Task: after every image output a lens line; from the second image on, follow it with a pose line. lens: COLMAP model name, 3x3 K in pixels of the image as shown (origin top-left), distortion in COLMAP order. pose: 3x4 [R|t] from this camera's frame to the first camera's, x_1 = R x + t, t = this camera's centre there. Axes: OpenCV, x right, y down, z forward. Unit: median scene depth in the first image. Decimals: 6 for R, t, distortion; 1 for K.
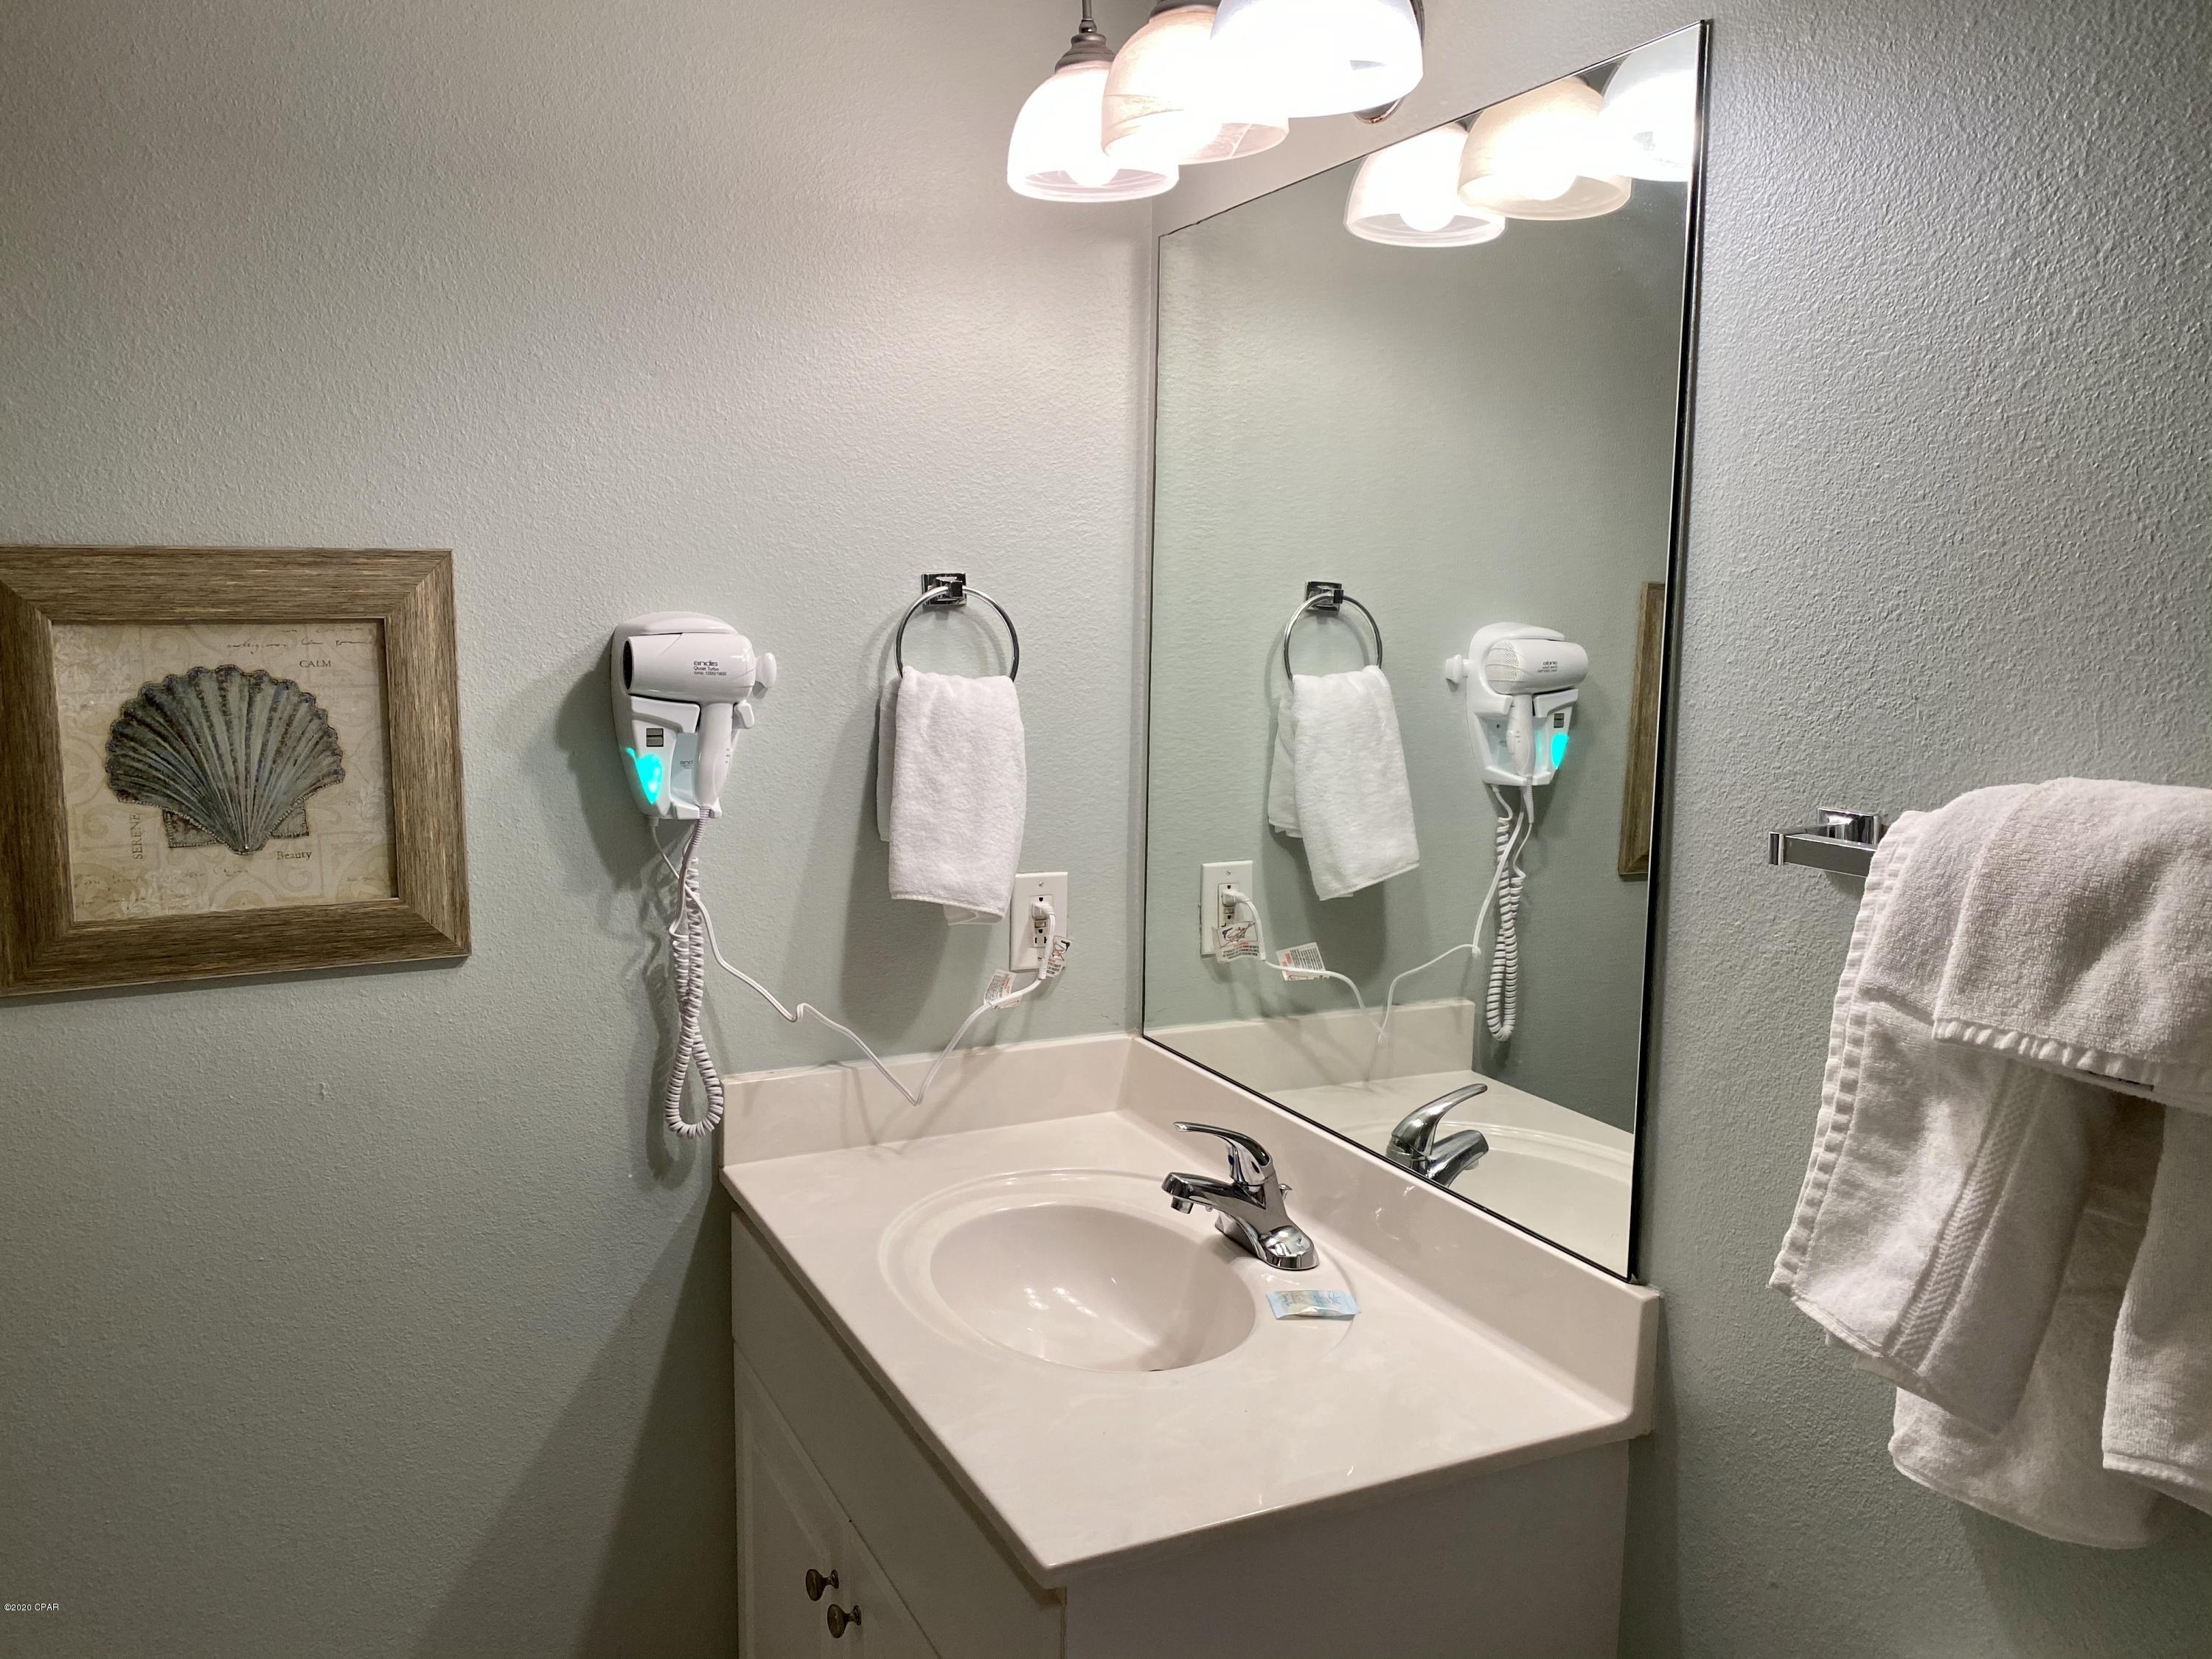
lens RADIAL K [[1708.1, 0, 1099.4], [0, 1708.1, 817.4], [0, 0, 1]] dist [0.091606, -0.141716]
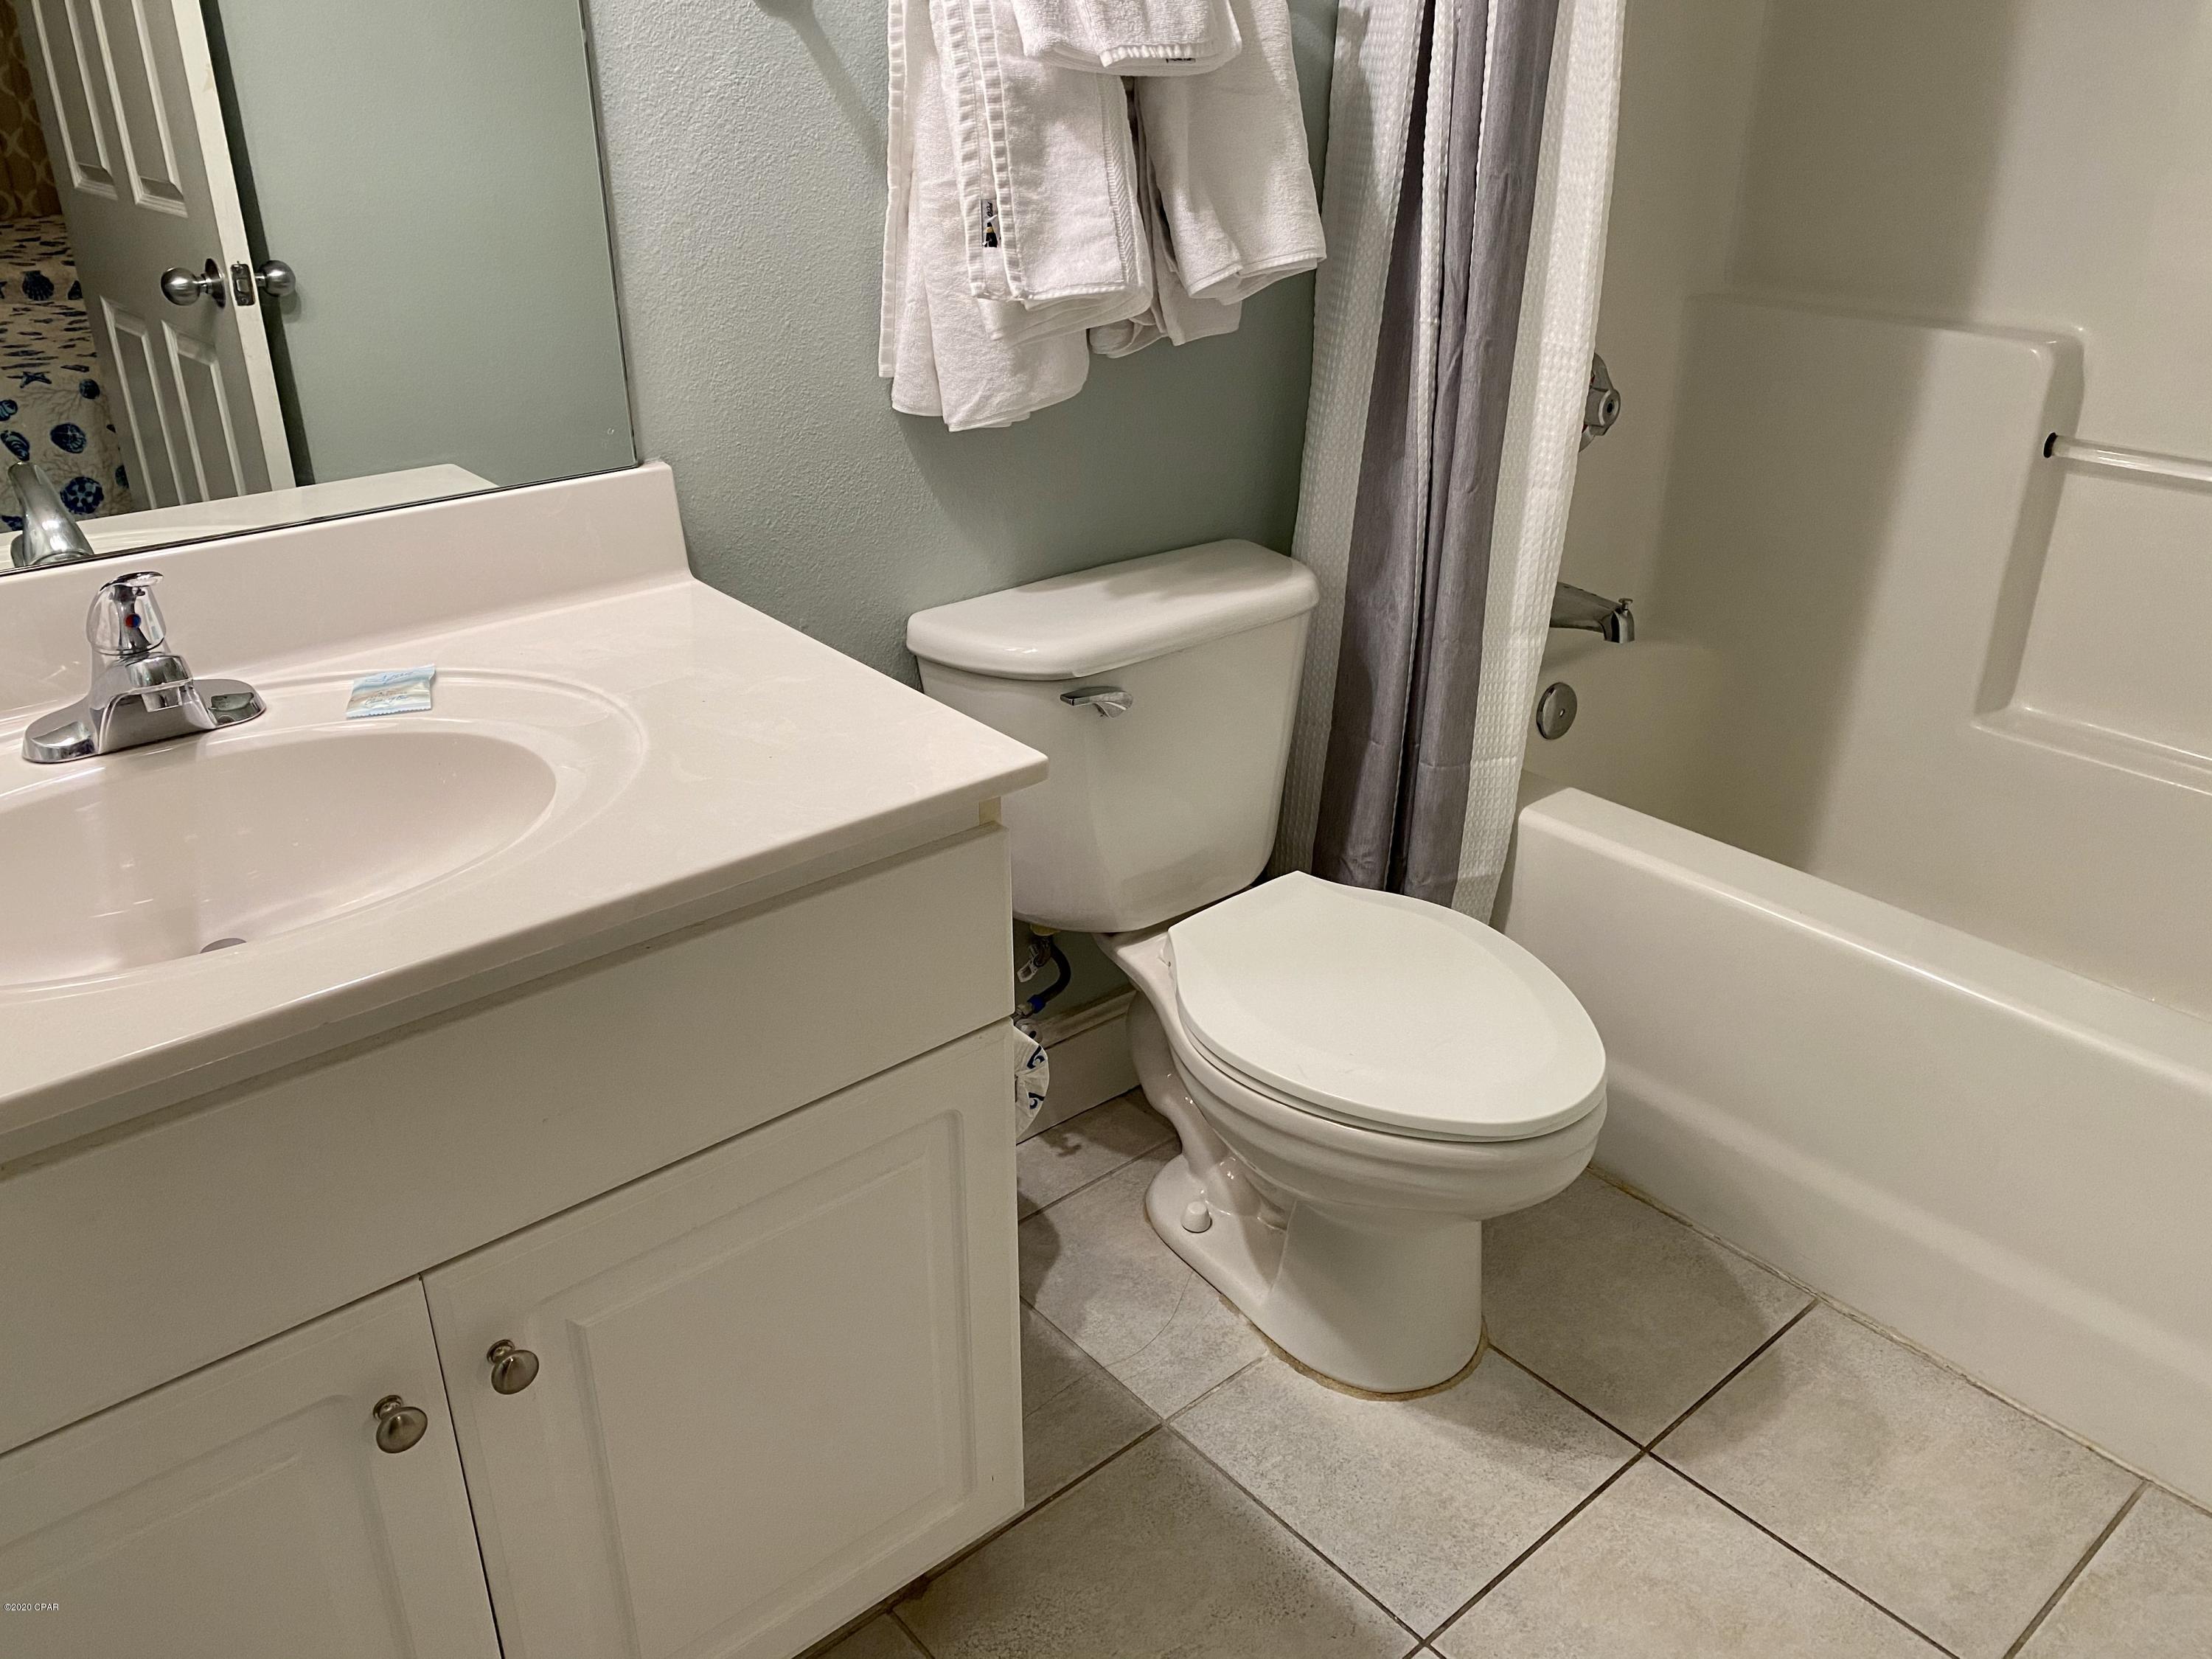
lens RADIAL K [[1708.1, 0, 1099.4], [0, 1708.1, 817.4], [0, 0, 1]] dist [0.091606, -0.141716]
pose [[-0.251169, -0.416933, 0.873545, -1.048486], [0.118487, 0.882445, 0.455249, 0.016105], [-0.960664, 0.217848, -0.172241, 1.295431]]
